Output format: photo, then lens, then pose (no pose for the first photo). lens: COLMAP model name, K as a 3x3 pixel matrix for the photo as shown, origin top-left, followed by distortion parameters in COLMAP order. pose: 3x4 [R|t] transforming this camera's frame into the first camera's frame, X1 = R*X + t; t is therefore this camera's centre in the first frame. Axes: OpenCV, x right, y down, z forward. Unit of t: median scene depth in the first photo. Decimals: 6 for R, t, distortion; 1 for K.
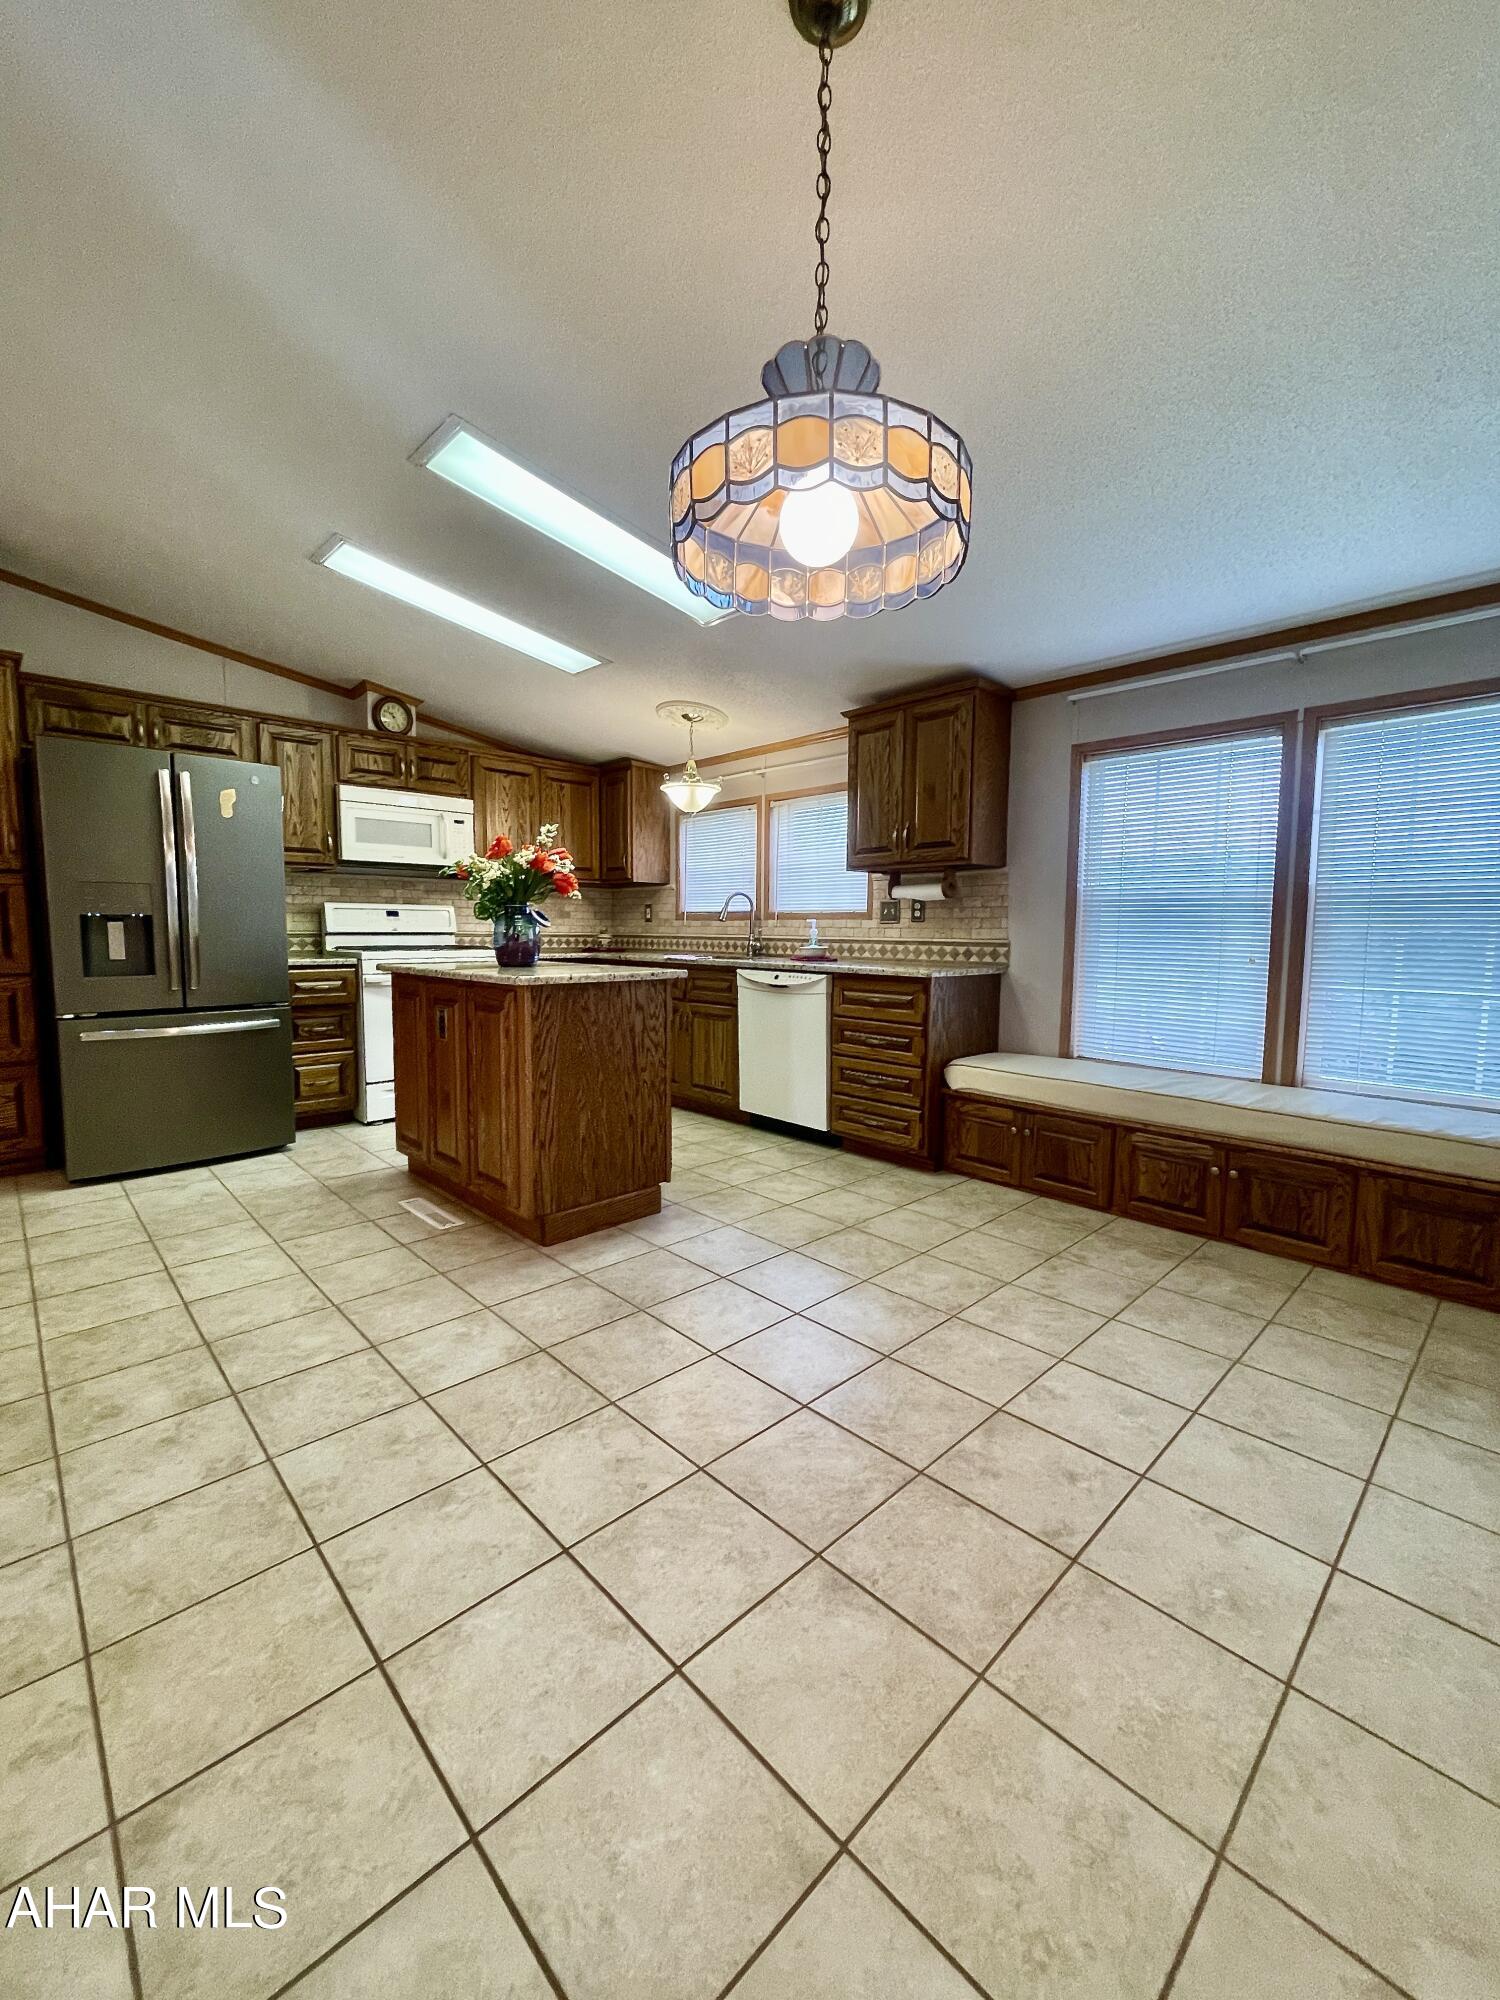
lens RADIAL K [[804.5, 0, 739.0], [0, 804.5, 990.3], [0, 0, 1]] dist [-0.002269, -0.000150]
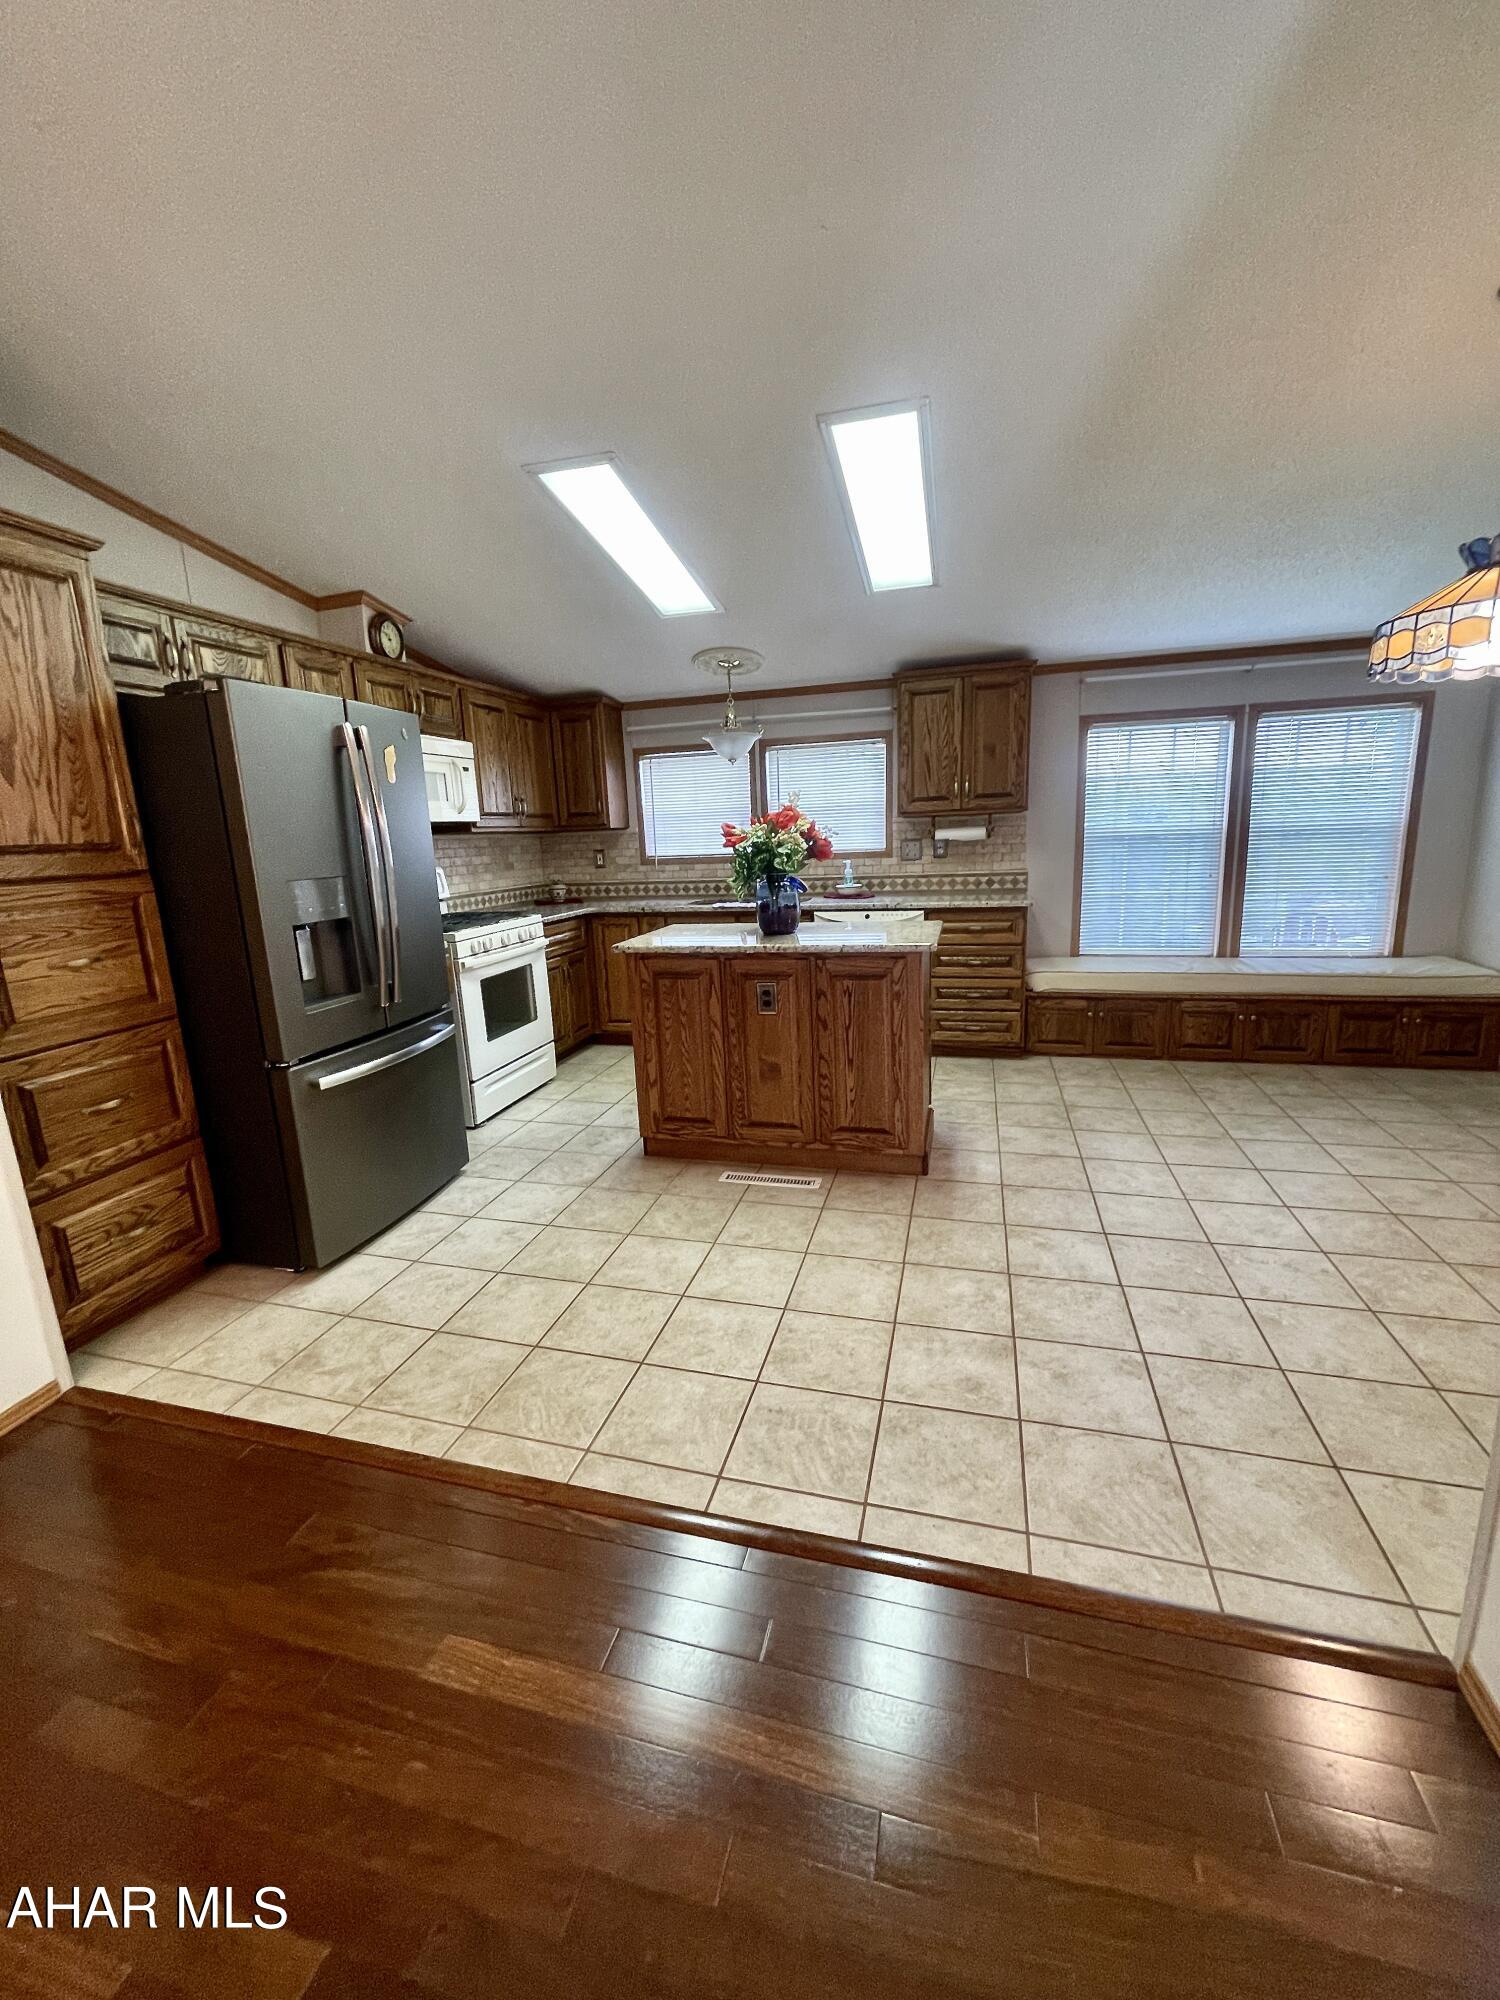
lens RADIAL K [[804.5, 0, 746.3], [0, 804.5, 996.7], [0, 0, 1]] dist [-0.002269, -0.000150]
pose [[0.859266, -0.146233, 0.490182, -0.827719], [0.087558, 0.986171, 0.140713, -0.097547], [-0.503980, -0.077991, 0.860187, 0.137162]]
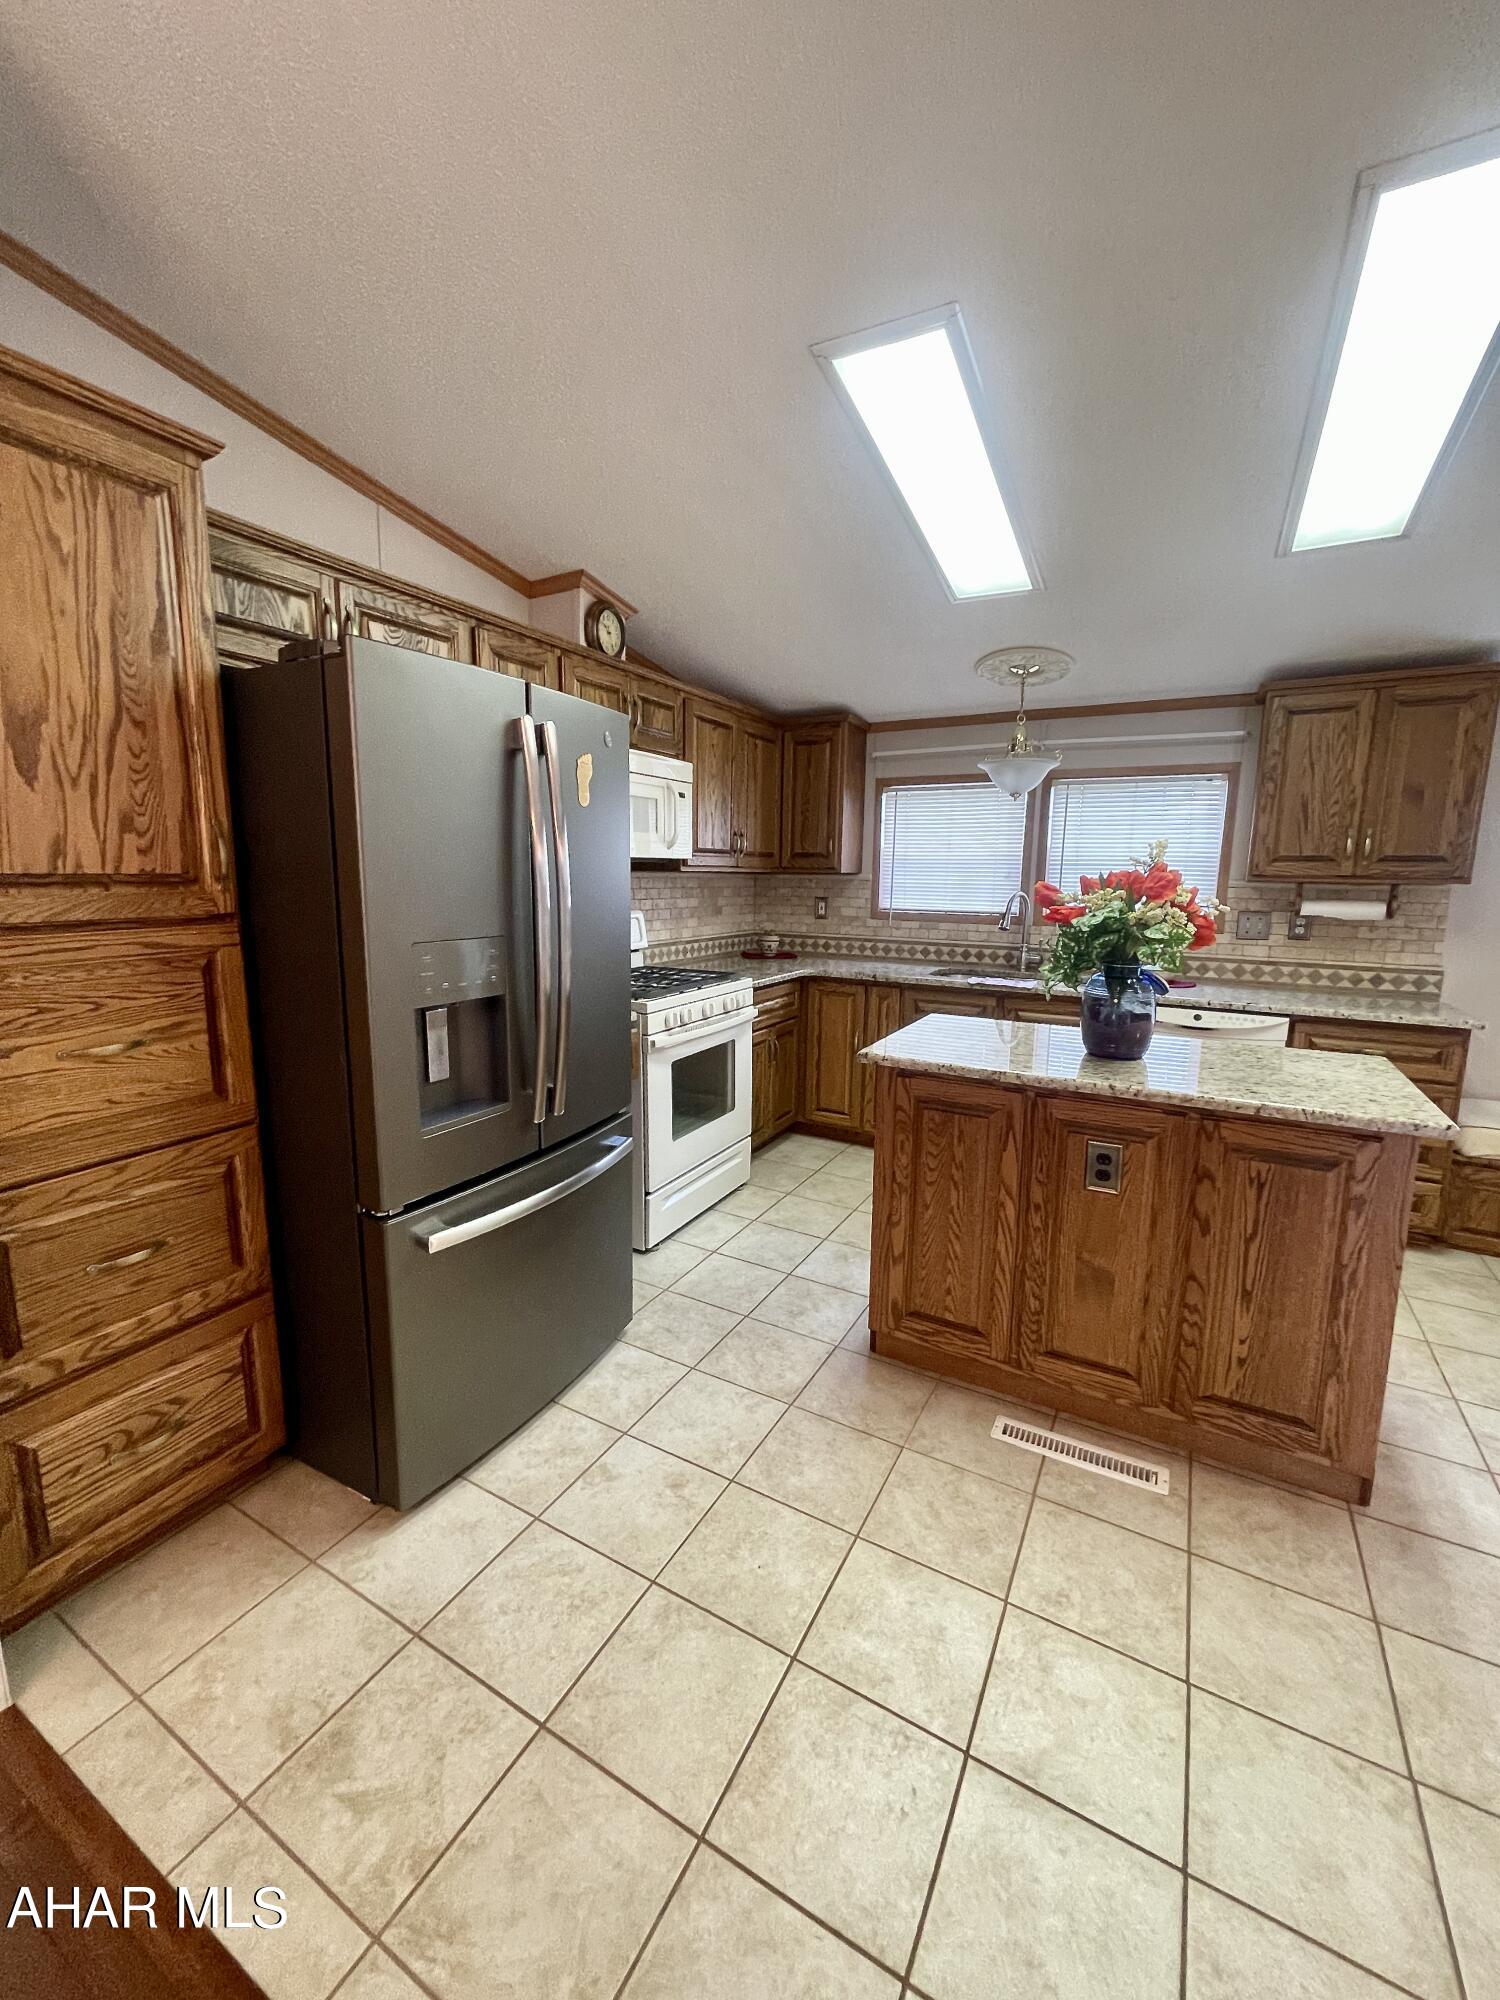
lens RADIAL K [[804.5, 0, 745.1], [0, 804.5, 995.6], [0, 0, 1]] dist [-0.002269, -0.000150]
pose [[0.956784, -0.041098, 0.287881, -0.761582], [0.017756, 0.996372, 0.083230, -0.140099], [-0.290258, -0.074521, 0.954042, 0.458533]]
